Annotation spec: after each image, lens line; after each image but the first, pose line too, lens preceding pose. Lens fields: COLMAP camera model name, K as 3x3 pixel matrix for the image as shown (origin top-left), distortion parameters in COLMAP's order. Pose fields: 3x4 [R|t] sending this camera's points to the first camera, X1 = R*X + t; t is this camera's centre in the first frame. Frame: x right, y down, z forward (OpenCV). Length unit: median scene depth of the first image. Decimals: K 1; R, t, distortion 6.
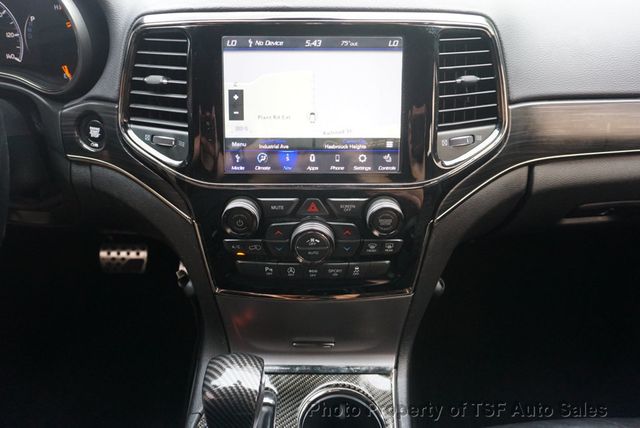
lens RADIAL K [[429.4, 0, 319.1], [0, 429.4, 197.9], [0, 0, 1]] dist [-0.011284, -0.000540]
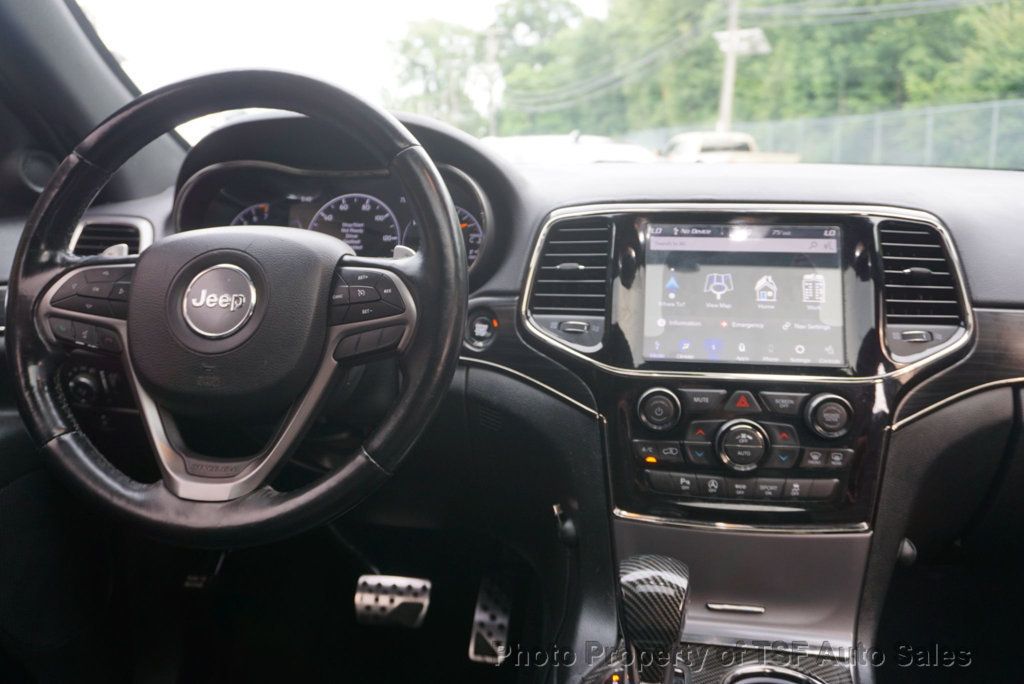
lens RADIAL K [[917.2, 0, 512.0], [0, 917.2, 342.0], [0, 0, 1]] dist [-0.008580, 0.001914]
pose [[0.989857, 0.029196, -0.139038, -0.218960], [-0.083202, 0.912400, -0.400754, 0.684017], [0.115158, 0.408257, 0.905574, -0.763188]]
